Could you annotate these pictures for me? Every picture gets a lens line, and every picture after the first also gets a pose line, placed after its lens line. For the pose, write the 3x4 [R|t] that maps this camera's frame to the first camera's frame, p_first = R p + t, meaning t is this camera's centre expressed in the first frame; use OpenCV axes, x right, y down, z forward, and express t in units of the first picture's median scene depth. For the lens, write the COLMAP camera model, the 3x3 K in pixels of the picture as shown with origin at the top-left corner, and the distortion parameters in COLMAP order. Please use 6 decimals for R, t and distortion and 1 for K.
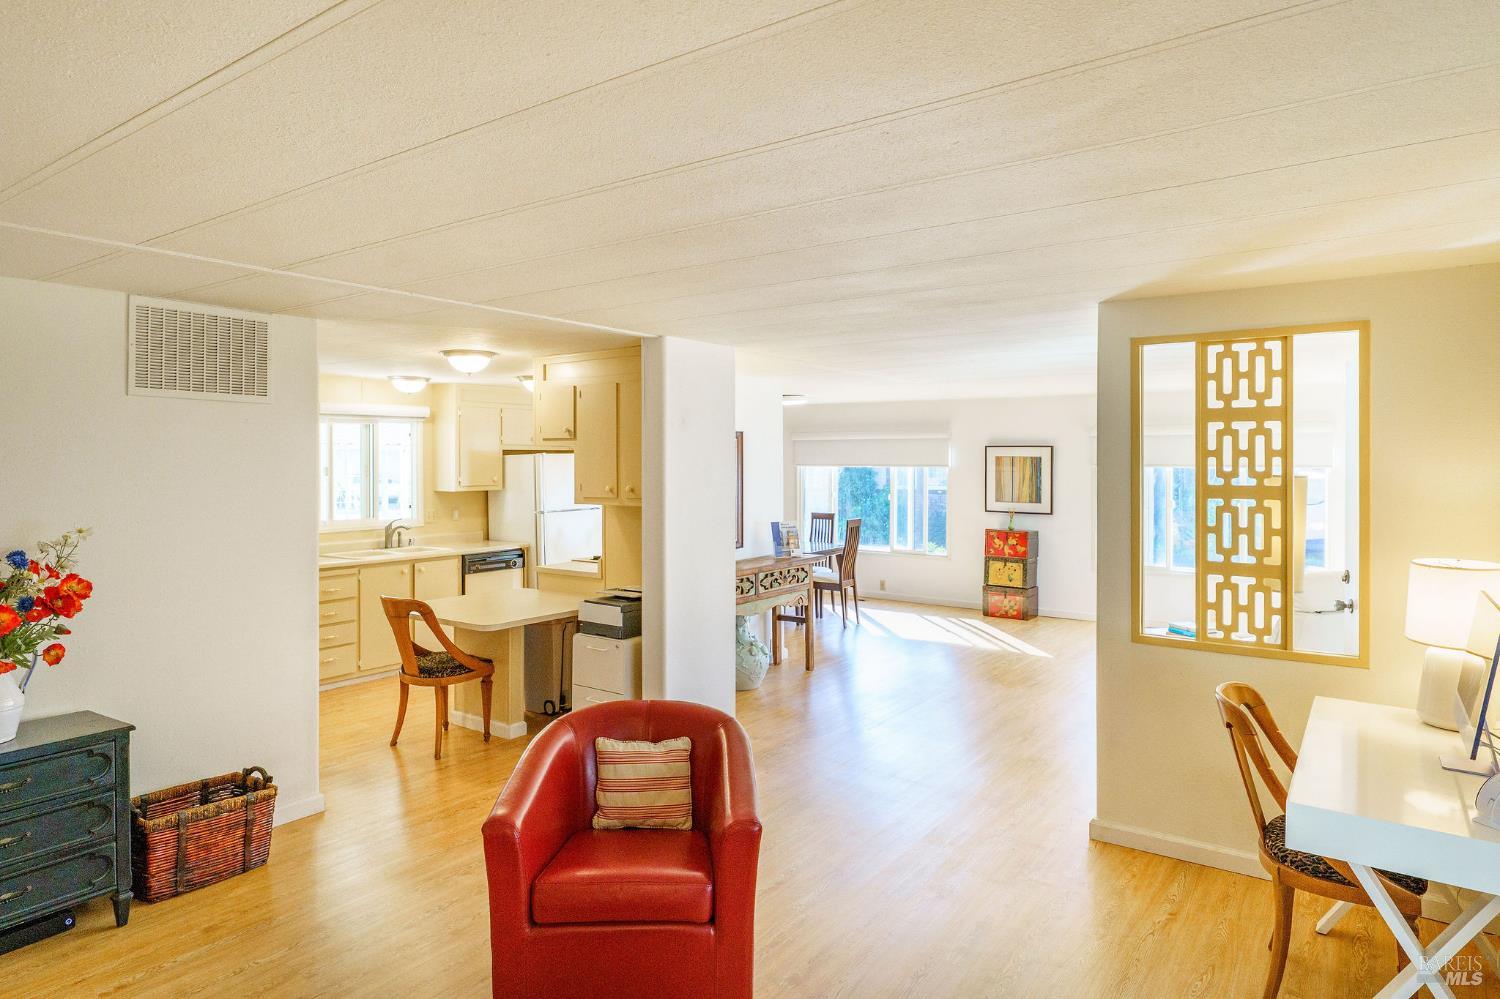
lens RADIAL K [[879.6, 0, 753.2], [0, 879.6, 467.1], [0, 0, 1]] dist [0.001087, -0.000095]
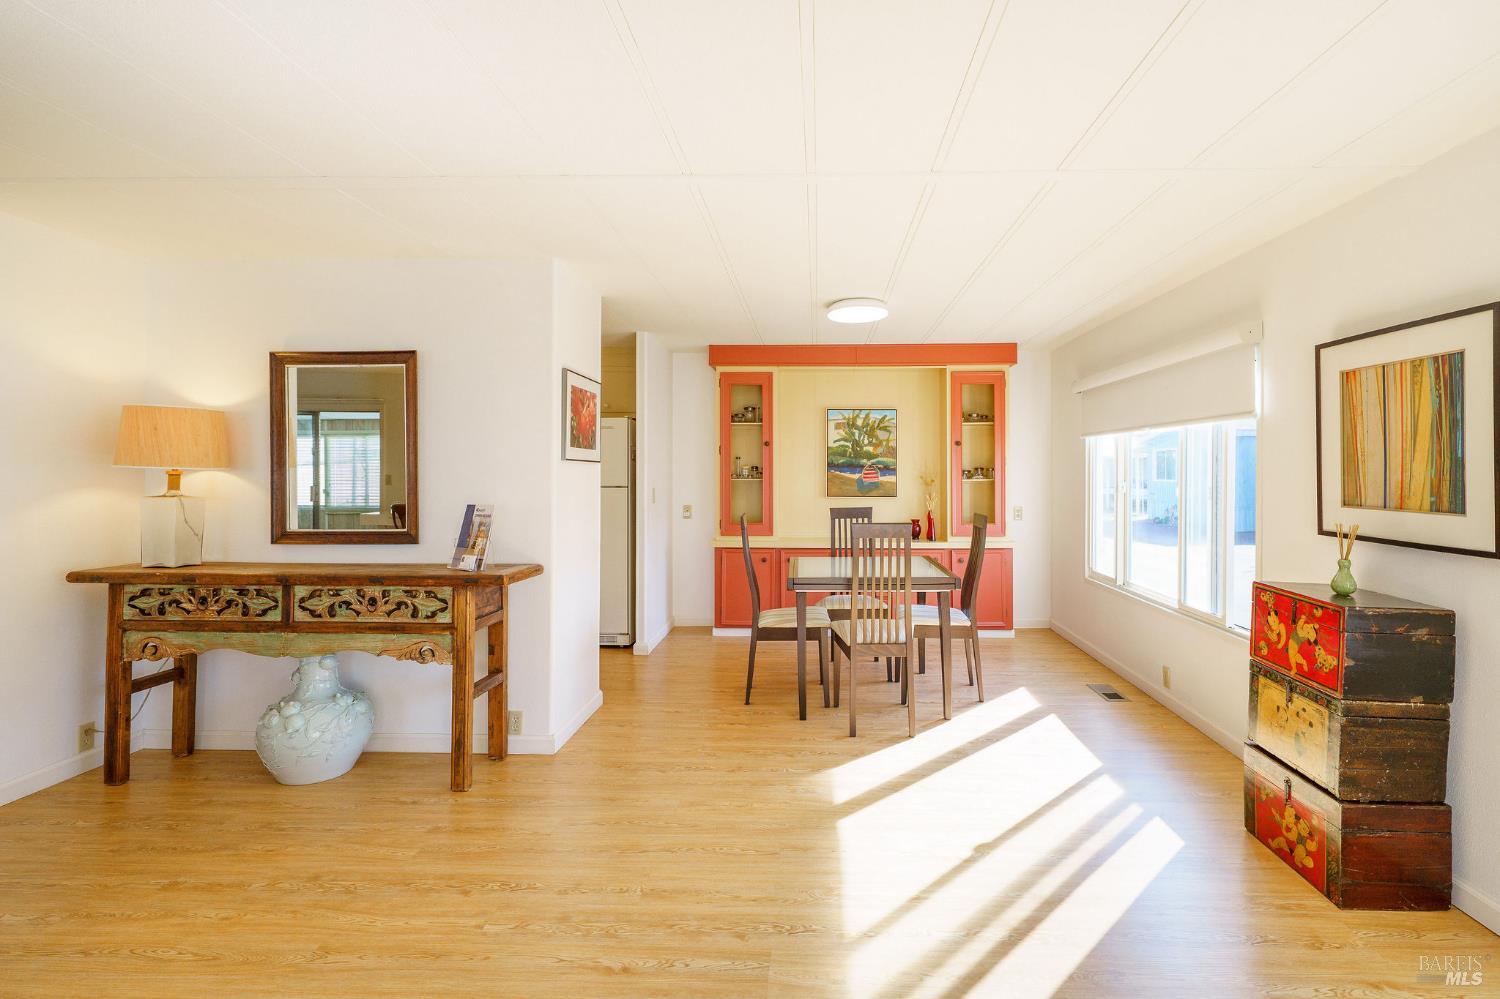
lens RADIAL K [[707.8, 0, 752.5], [0, 707.8, 469.2], [0, 0, 1]] dist [-0.001060, -0.000171]
pose [[0.550108, 0.000598, -0.835093, 0.391062], [-0.008239, 0.999955, -0.004711, 0.029416], [0.835053, 0.009472, 0.550089, 0.685651]]
